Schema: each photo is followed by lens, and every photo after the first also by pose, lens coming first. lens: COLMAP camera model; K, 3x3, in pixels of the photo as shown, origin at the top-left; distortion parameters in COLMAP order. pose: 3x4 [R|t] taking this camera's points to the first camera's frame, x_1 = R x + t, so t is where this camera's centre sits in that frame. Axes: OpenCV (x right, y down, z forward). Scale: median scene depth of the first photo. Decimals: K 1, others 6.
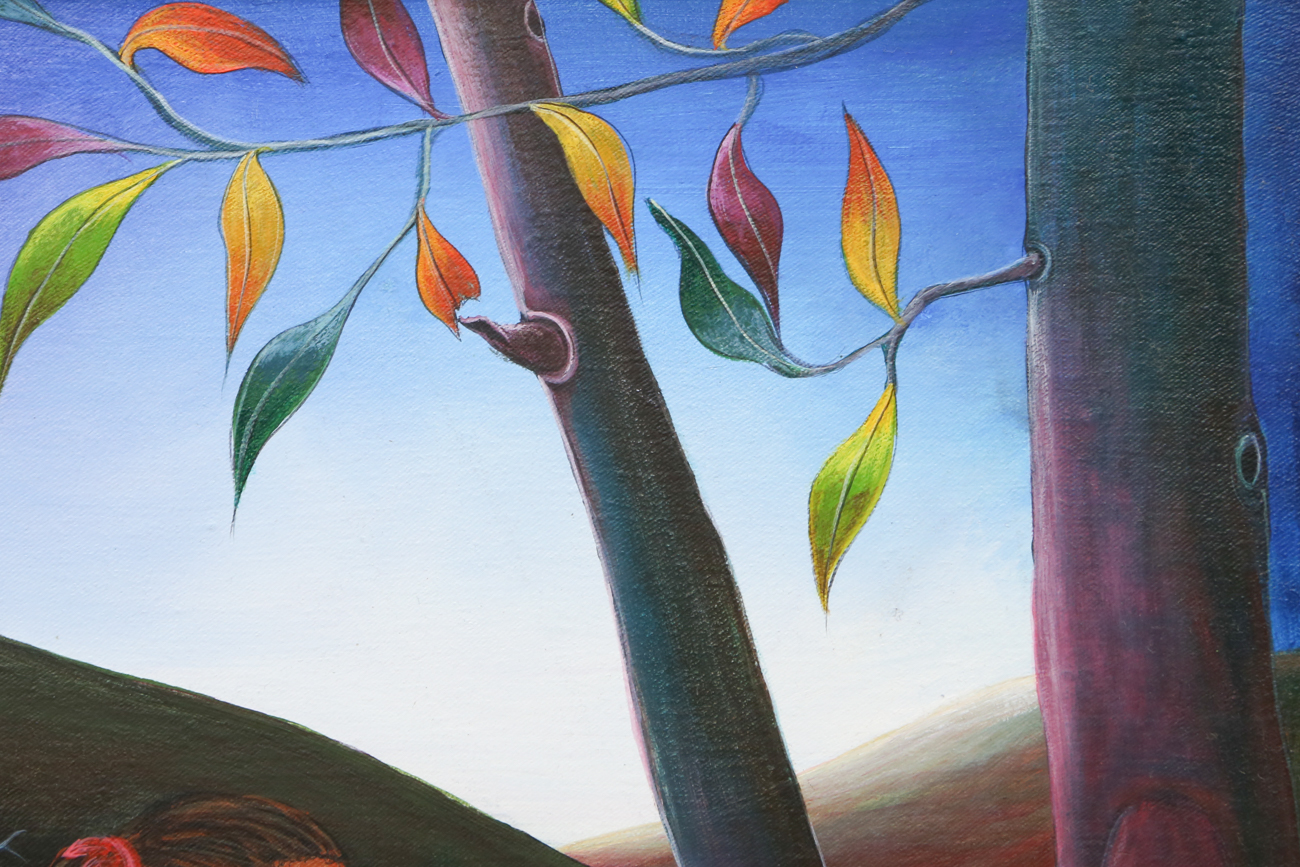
lens RADIAL K [[3979.9, 0, 644.5], [0, 3979.9, 426.9], [0, 0, 1]] dist [0.310112, 0.000000]
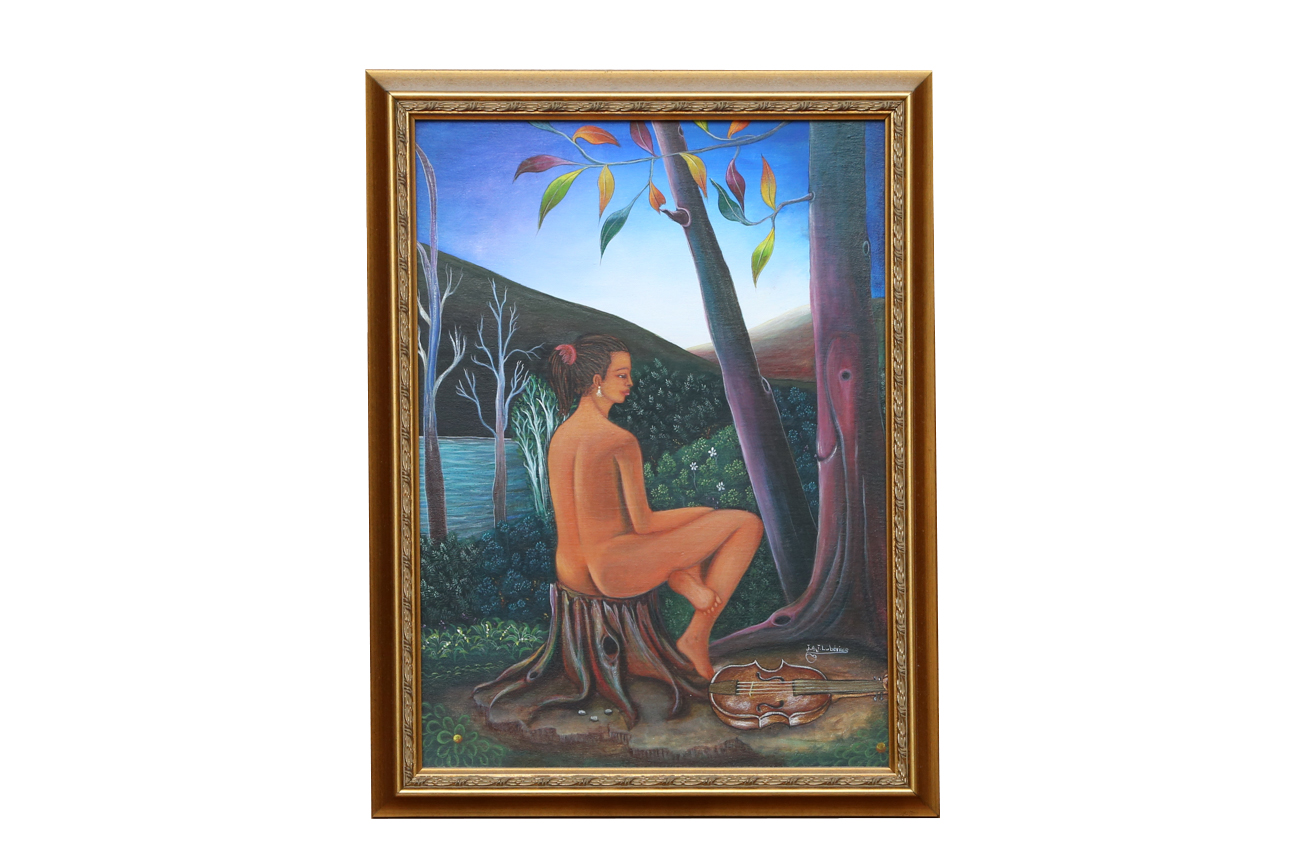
lens RADIAL K [[2287.2, 0, 669.0], [0, 2287.2, 398.7], [0, 0, 1]] dist [0.224928, 0.000000]
pose [[0.999840, 0.010706, -0.014311, -0.004778], [-0.010325, 0.999598, 0.026420, 0.095736], [0.014588, -0.026268, 0.999548, -1.193326]]
